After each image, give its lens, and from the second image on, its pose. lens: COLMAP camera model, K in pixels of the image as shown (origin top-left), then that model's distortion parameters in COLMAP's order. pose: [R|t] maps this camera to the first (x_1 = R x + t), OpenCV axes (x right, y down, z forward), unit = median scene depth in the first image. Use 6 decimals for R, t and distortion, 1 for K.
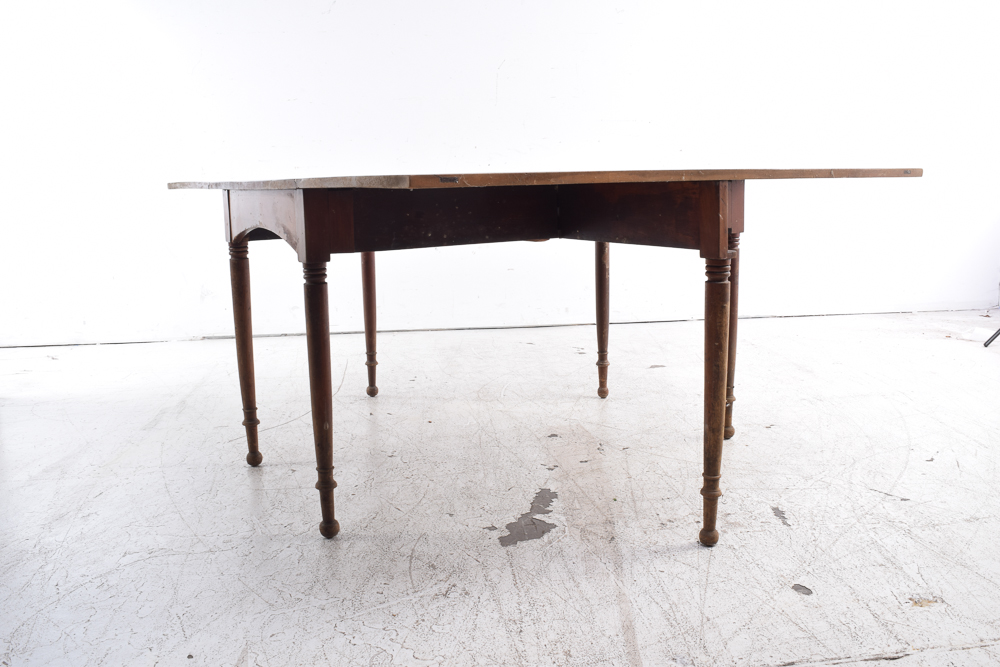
lens RADIAL K [[885.7, 0, 502.9], [0, 885.7, 318.2], [0, 0, 1]] dist [-0.086519, 0.021138]
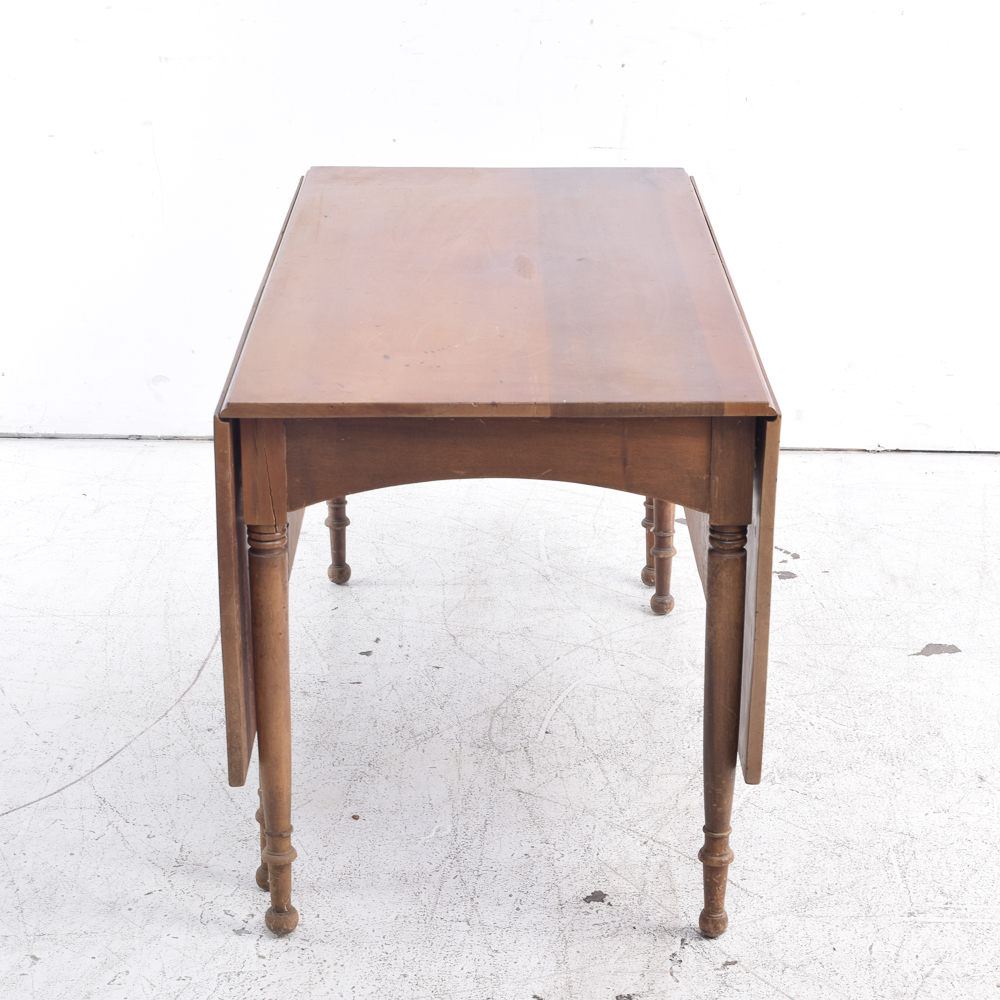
lens RADIAL K [[2355.2, 0, 497.0], [0, 2355.2, 501.8], [0, 0, 1]] dist [-0.001156, 0.000000]
pose [[0.985304, 0.075391, -0.153274, 0.235457], [-0.043651, 0.978665, 0.200773, -0.415679], [0.165140, -0.191132, 0.967573, -0.219936]]
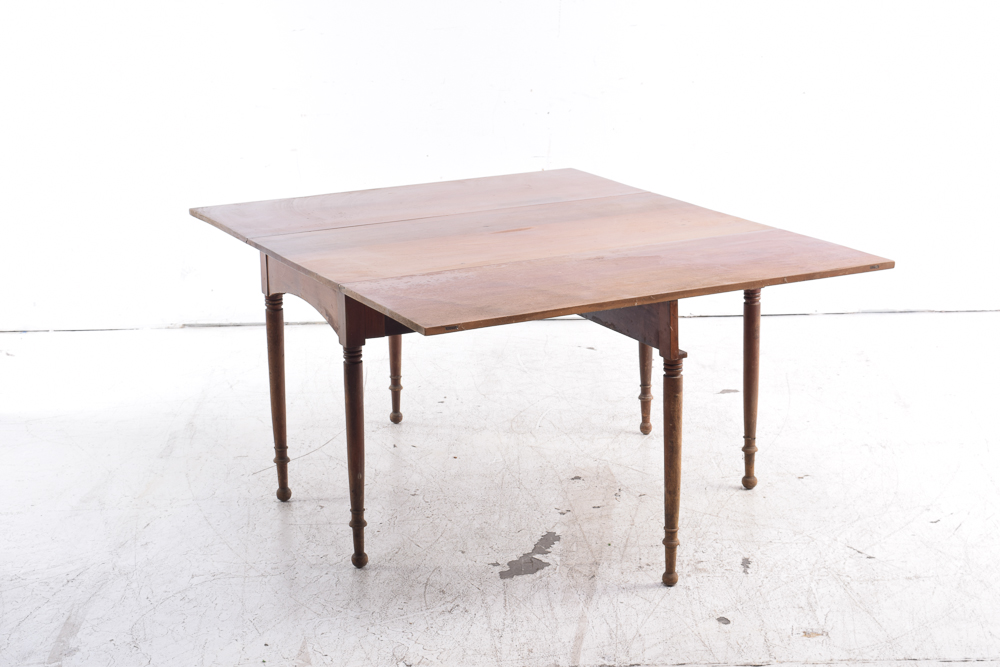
lens RADIAL K [[1879.1, 0, 503.6], [0, 1879.1, 328.7], [0, 0, 1]] dist [0.066879, 0.000000]
pose [[0.995930, 0.027660, -0.085787, 0.198875], [-0.019416, 0.995242, 0.095478, -0.306938], [0.088019, -0.093423, 0.991728, -1.422788]]
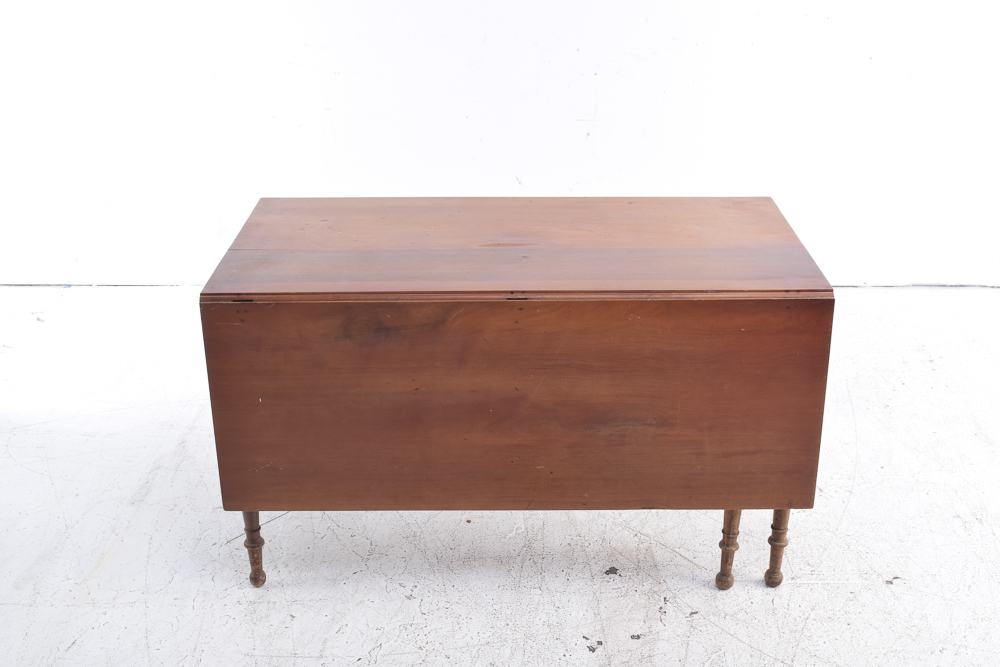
lens RADIAL K [[1200.8, 0, 498.7], [0, 1200.8, 332.7], [0, 0, 1]] dist [-0.047228, 0.000000]
pose [[0.988473, 0.069046, -0.134735, 0.114237], [-0.033298, 0.967306, 0.251415, -0.460335], [0.147689, -0.244030, 0.958456, -0.020132]]
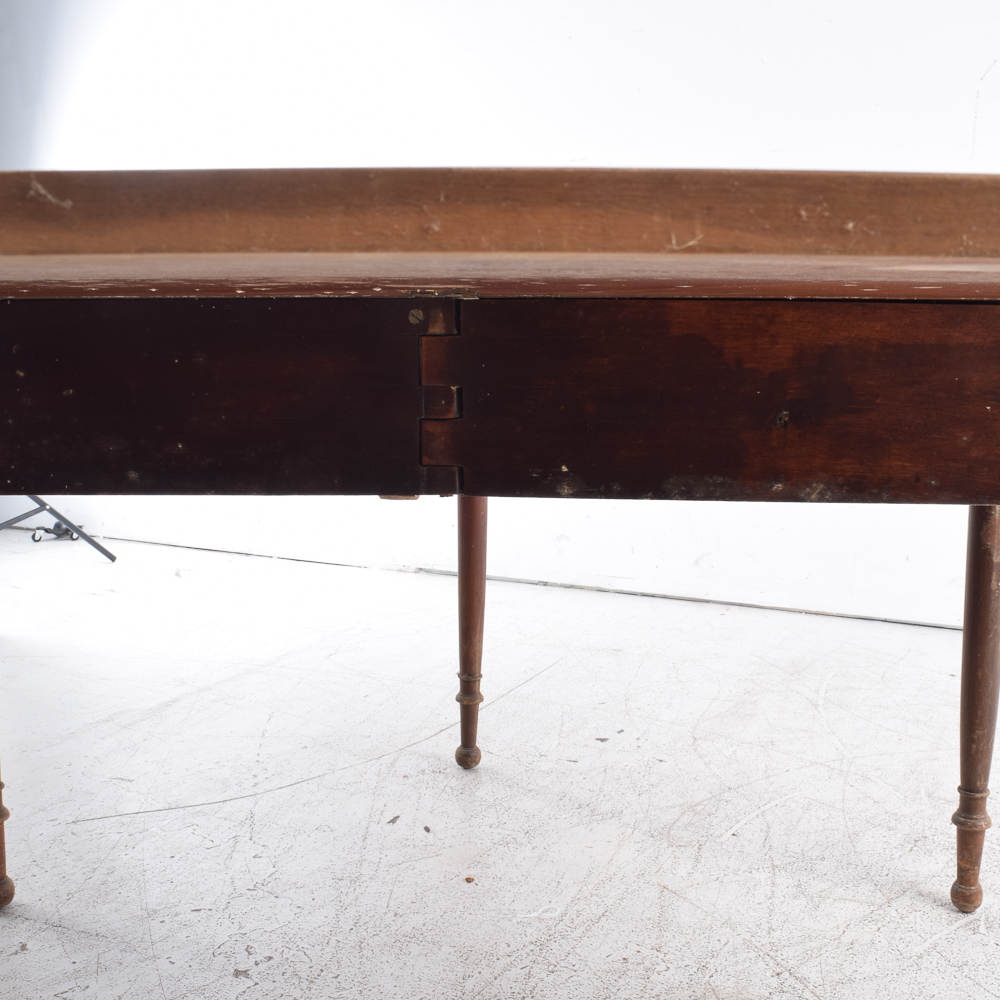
lens RADIAL K [[1223.3, 0, 495.5], [0, 1223.3, 493.4], [0, 0, 1]] dist [-0.087914, 0.000000]
pose [[0.834075, 0.098624, -0.542763, 0.307766], [-0.105293, 0.994262, 0.018859, -0.106526], [0.541509, 0.041420, 0.839674, 0.722036]]
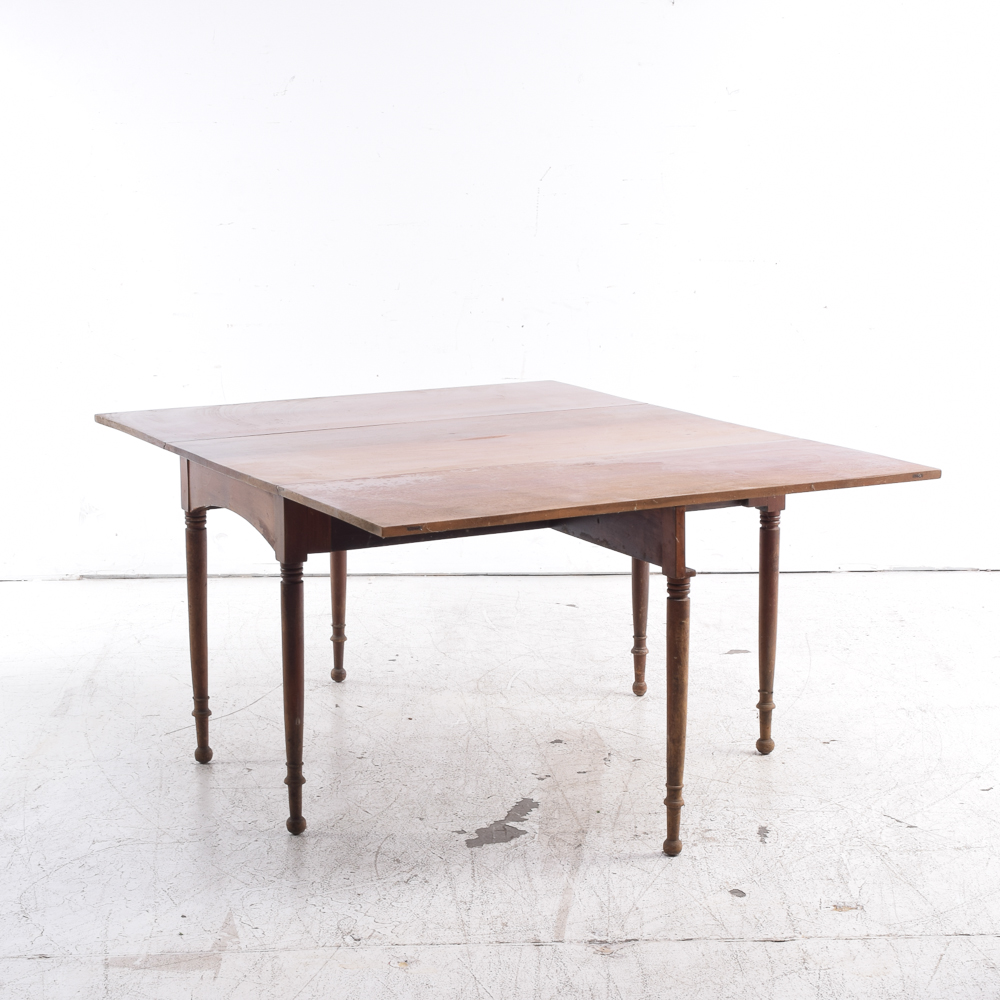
lens RADIAL K [[2243.4, 0, 501.9], [0, 2243.4, 542.5], [0, 0, 1]] dist [-0.021542, 0.000000]
pose [[0.997297, 0.033818, -0.065227, 0.177560], [-0.031052, 0.998594, 0.042966, -0.183857], [0.066588, -0.040825, 0.996945, -1.411368]]
